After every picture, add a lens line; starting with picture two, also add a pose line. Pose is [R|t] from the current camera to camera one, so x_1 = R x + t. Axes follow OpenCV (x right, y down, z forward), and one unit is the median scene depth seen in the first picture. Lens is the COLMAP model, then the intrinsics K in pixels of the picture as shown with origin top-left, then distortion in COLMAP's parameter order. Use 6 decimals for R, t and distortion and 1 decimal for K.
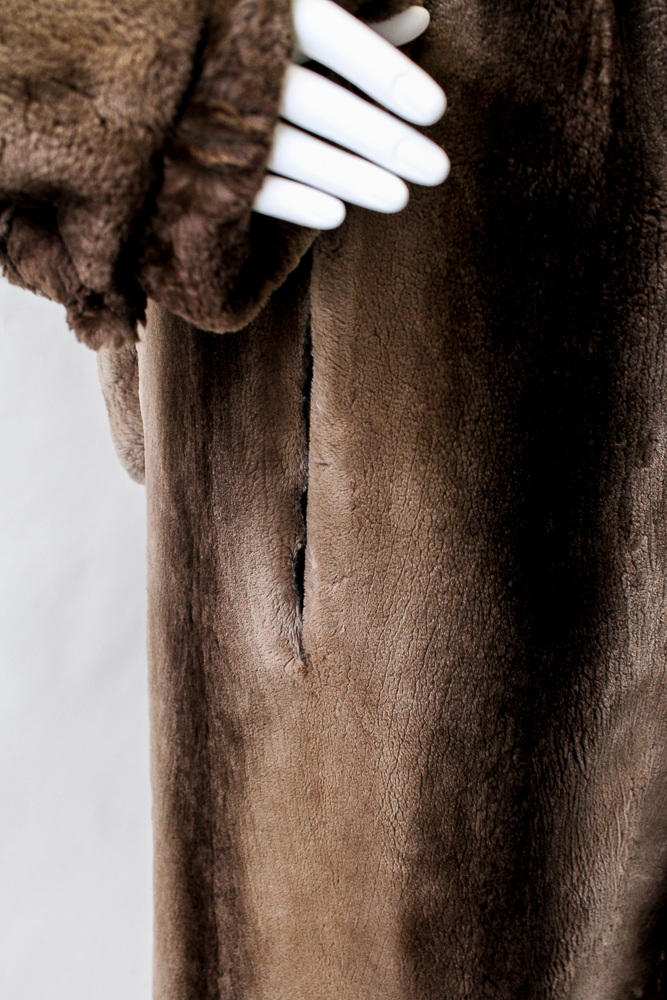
lens RADIAL K [[1141.5, 0, 333.5], [0, 1141.5, 500.0], [0, 0, 1]] dist [-0.065897, -0.005526]
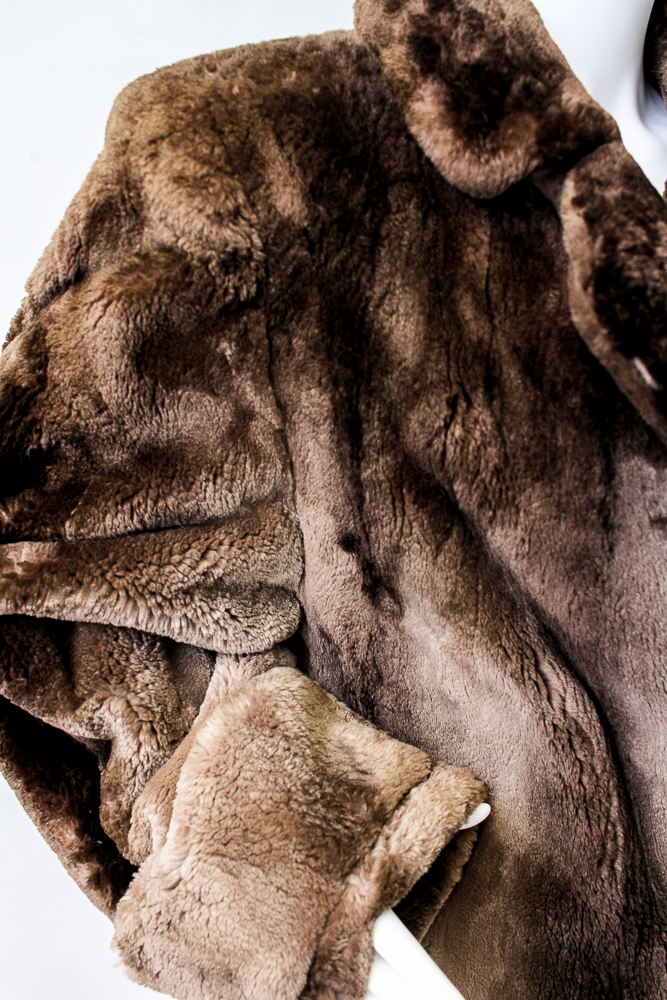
lens RADIAL K [[1141.5, 0, 333.5], [0, 1141.5, 500.0], [0, 0, 1]] dist [-0.065897, -0.005526]
pose [[0.986396, -0.004423, -0.164328, 0.127815], [-0.004994, 0.998370, -0.056847, -0.734722], [0.164311, 0.056894, 0.984766, -0.413950]]
